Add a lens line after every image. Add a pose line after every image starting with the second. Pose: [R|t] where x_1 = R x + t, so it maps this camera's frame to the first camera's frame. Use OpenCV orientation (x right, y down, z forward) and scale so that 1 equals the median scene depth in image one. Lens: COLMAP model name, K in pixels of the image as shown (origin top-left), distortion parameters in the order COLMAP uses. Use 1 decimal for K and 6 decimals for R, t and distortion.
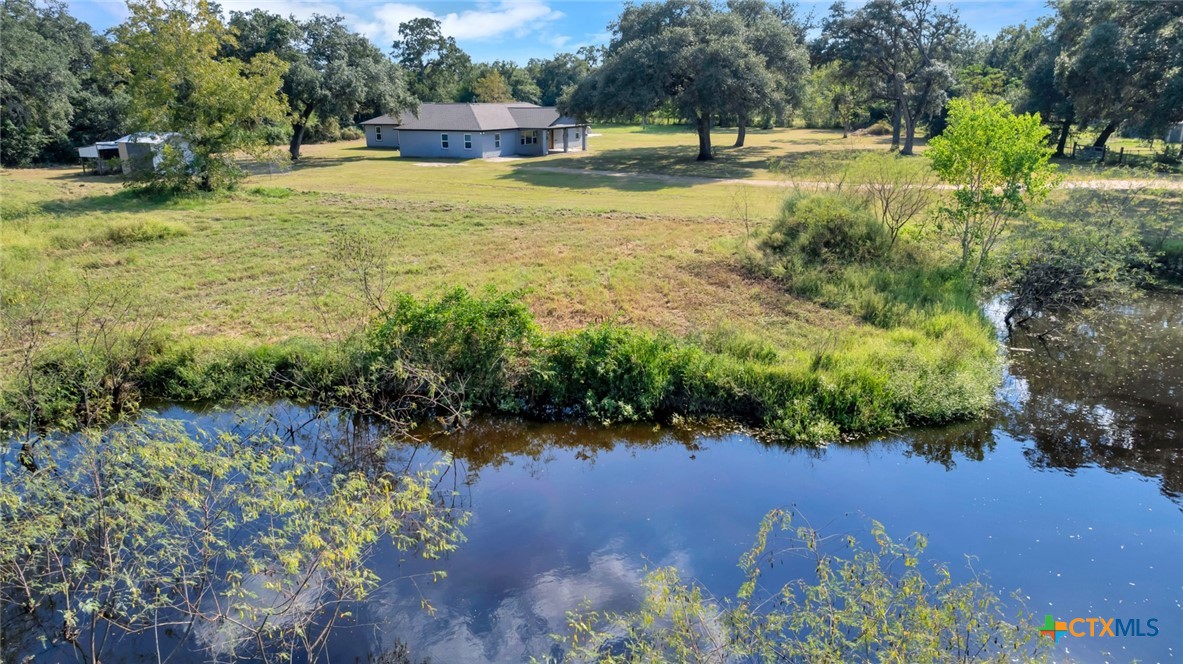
lens RADIAL K [[786.6, 0, 591.5], [0, 786.6, 332.0], [0, 0, 1]] dist [-0.043141, 0.000831]
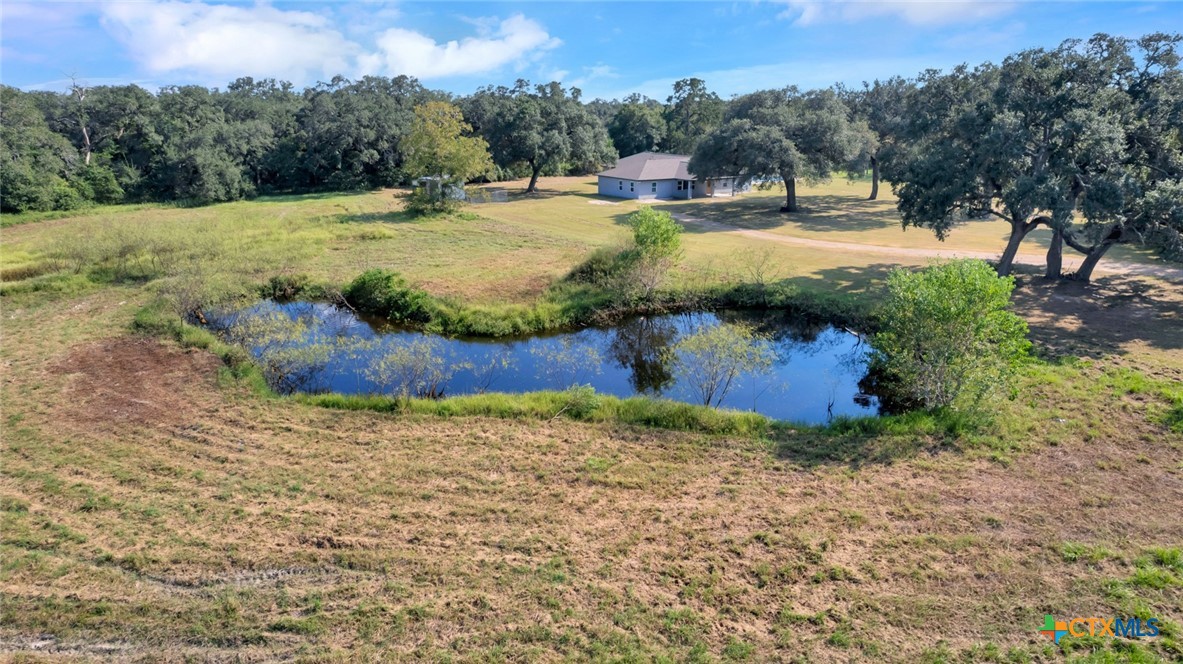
lens RADIAL K [[786.6, 0, 591.5], [0, 786.6, 332.0], [0, 0, 1]] dist [-0.043141, 0.000831]
pose [[0.872266, 0.138747, -0.468936, 0.485669], [-0.145178, 0.989147, 0.022620, -0.002016], [0.466985, 0.048349, 0.882942, -0.291415]]
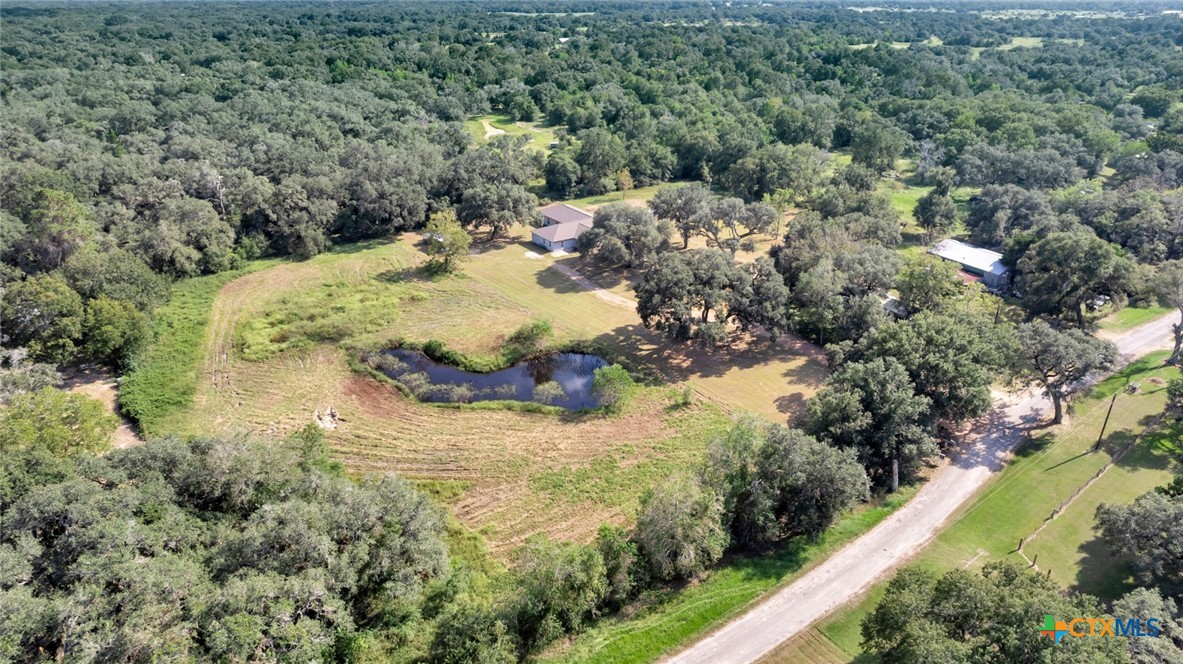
lens RADIAL K [[786.6, 0, 591.5], [0, 786.6, 332.0], [0, 0, 1]] dist [-0.043141, 0.000831]
pose [[0.894694, 0.186041, -0.406092, 1.055176], [-0.135432, 0.979324, 0.150273, -0.364761], [0.425652, -0.079451, 0.901392, -1.275033]]
